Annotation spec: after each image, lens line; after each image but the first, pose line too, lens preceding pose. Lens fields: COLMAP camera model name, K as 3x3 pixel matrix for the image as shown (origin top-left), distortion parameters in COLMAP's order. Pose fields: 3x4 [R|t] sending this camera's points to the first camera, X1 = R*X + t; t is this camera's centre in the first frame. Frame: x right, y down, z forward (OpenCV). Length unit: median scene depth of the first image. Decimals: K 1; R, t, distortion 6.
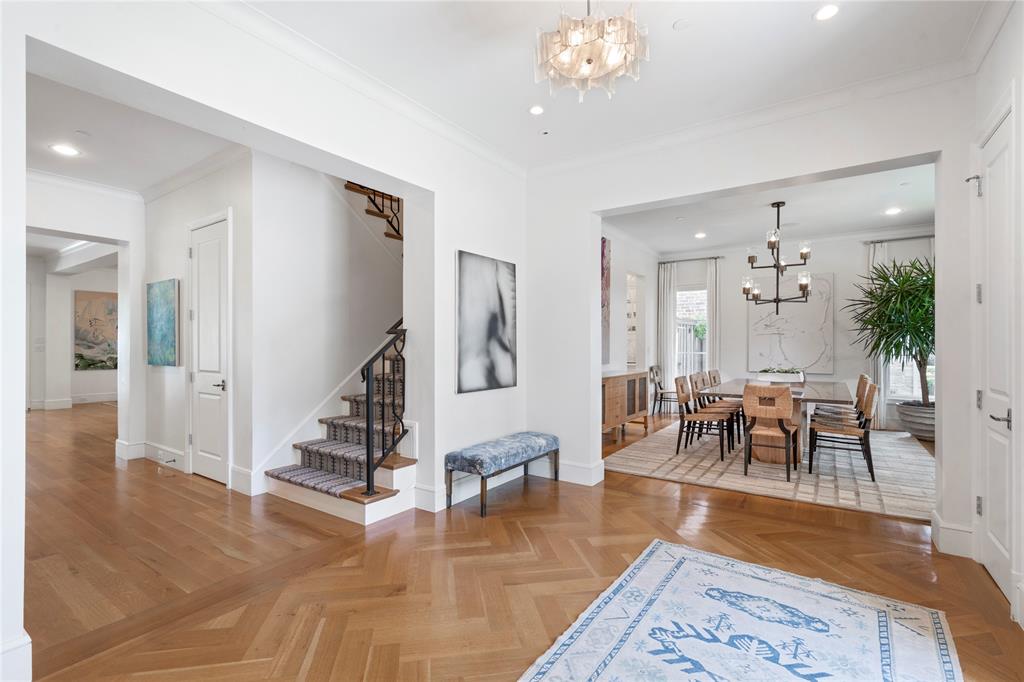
lens RADIAL K [[465.1, 0, 509.7], [0, 465.1, 349.2], [0, 0, 1]] dist [0.001170, 0.000164]
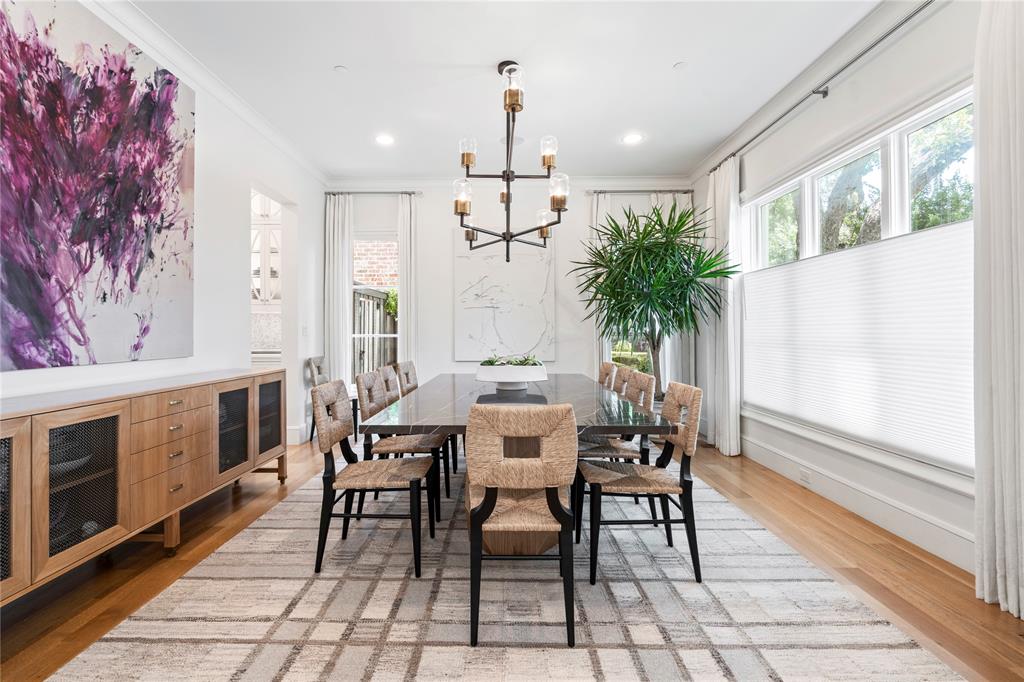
lens RADIAL K [[466.4, 0, 512.0], [0, 466.4, 341.0], [0, 0, 1]] dist [0.001174, 0.000688]
pose [[0.814587, -0.010939, 0.579938, 0.240079], [0.005345, 0.999921, 0.011354, 0.014540], [-0.580017, -0.006149, 0.814581, 0.514856]]
